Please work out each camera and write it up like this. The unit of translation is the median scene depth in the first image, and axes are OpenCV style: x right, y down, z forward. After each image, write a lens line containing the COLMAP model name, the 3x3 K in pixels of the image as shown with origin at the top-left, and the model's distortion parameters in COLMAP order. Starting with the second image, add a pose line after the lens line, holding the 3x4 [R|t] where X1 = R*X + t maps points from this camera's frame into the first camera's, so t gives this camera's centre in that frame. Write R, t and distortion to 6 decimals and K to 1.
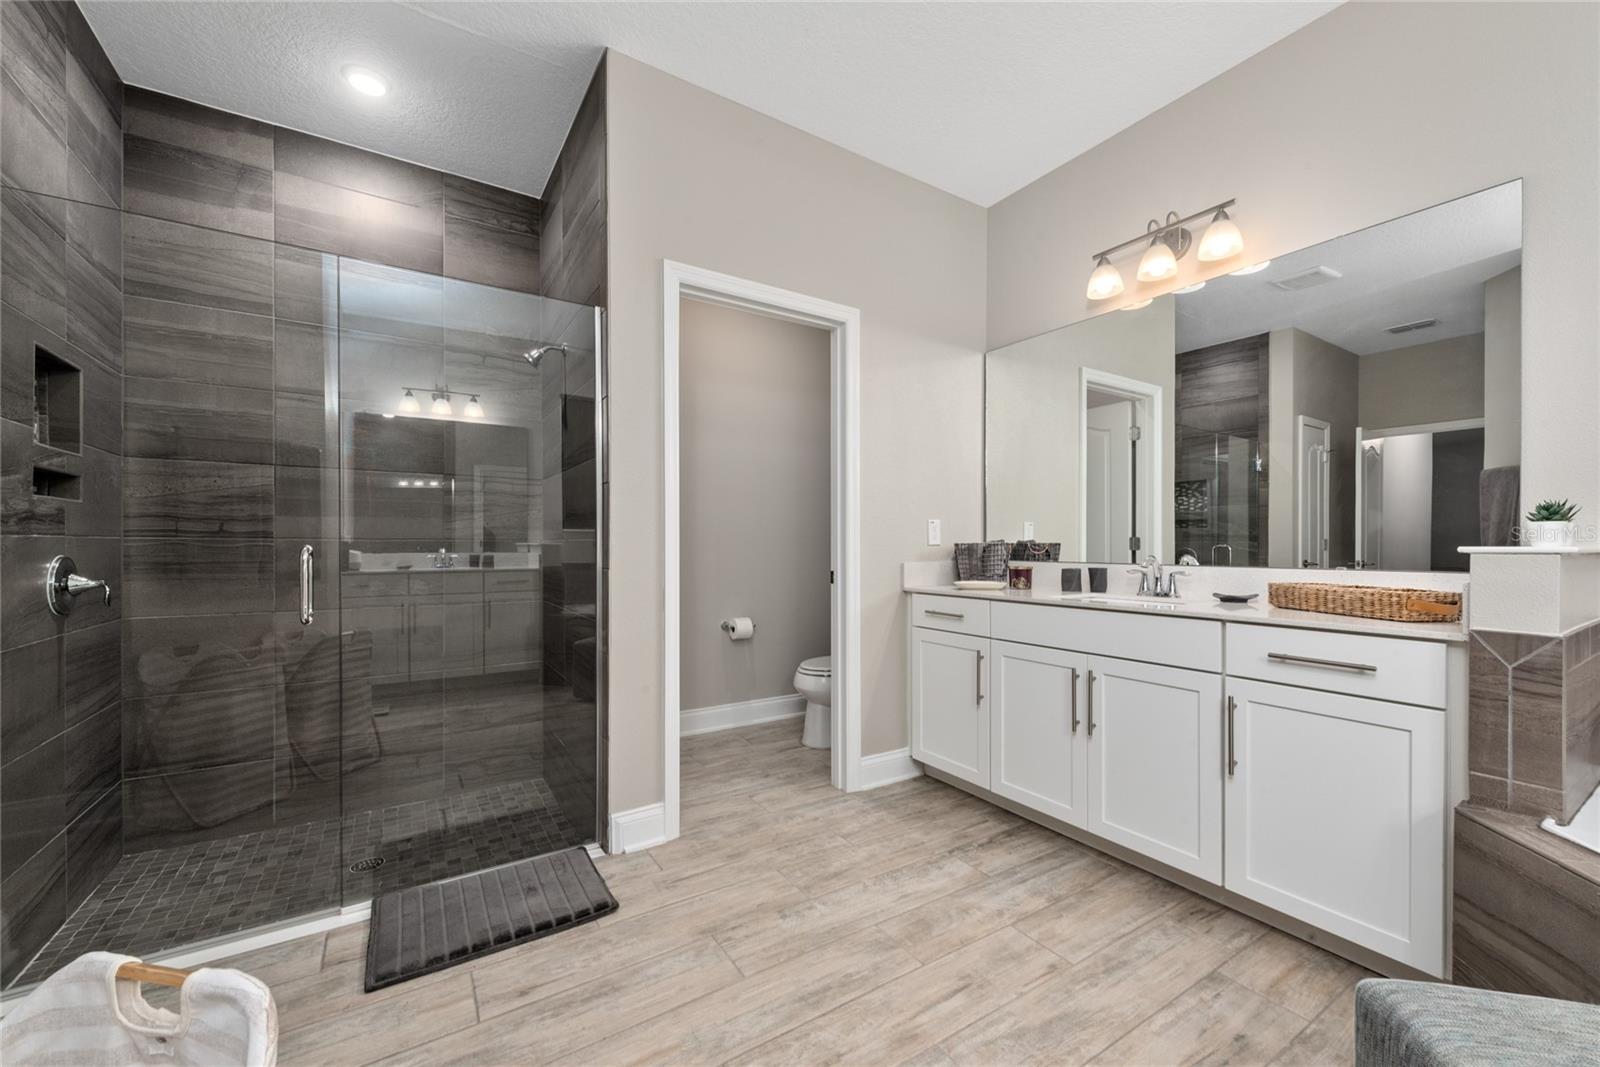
lens RADIAL K [[628.7, 0, 806.7], [0, 628.7, 539.6], [0, 0, 1]] dist [0.003562, -0.000282]
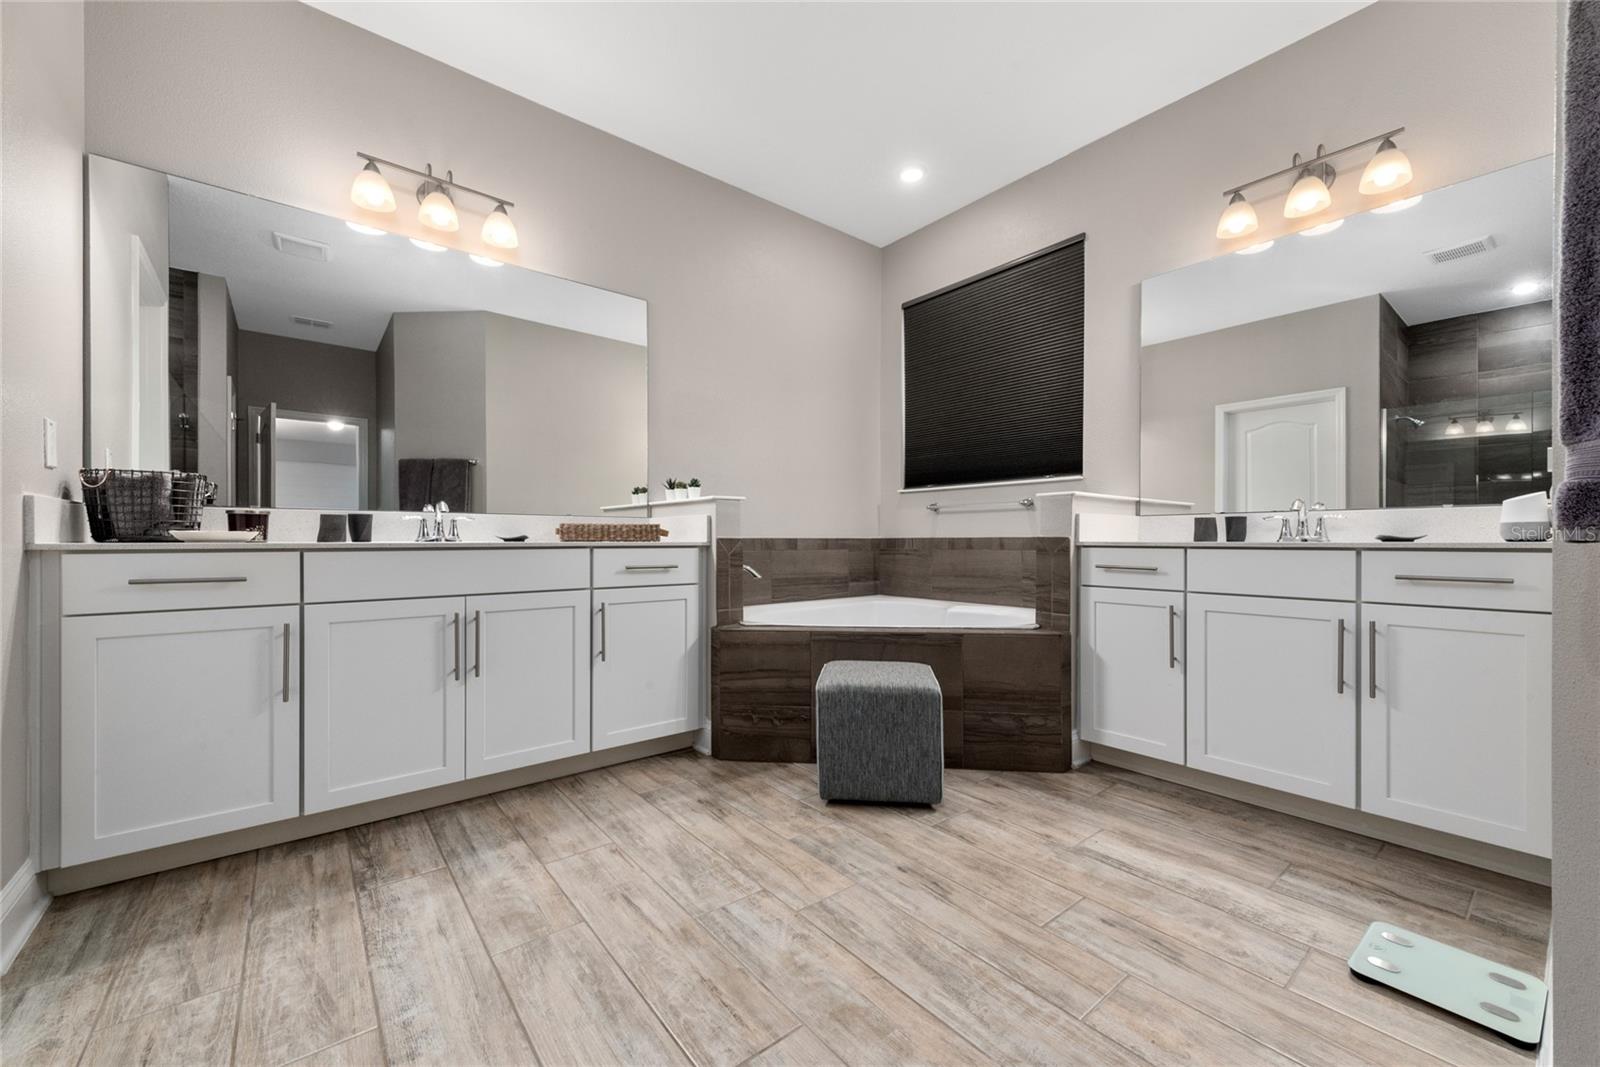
lens RADIAL K [[628.7, 0, 806.7], [0, 628.7, 539.6], [0, 0, 1]] dist [0.003562, -0.000282]
pose [[-0.116913, 0.000210, 0.993142, -0.643726], [-0.007237, 0.999973, -0.001063, 0.104982], [-0.993116, -0.007312, -0.116908, 0.673674]]
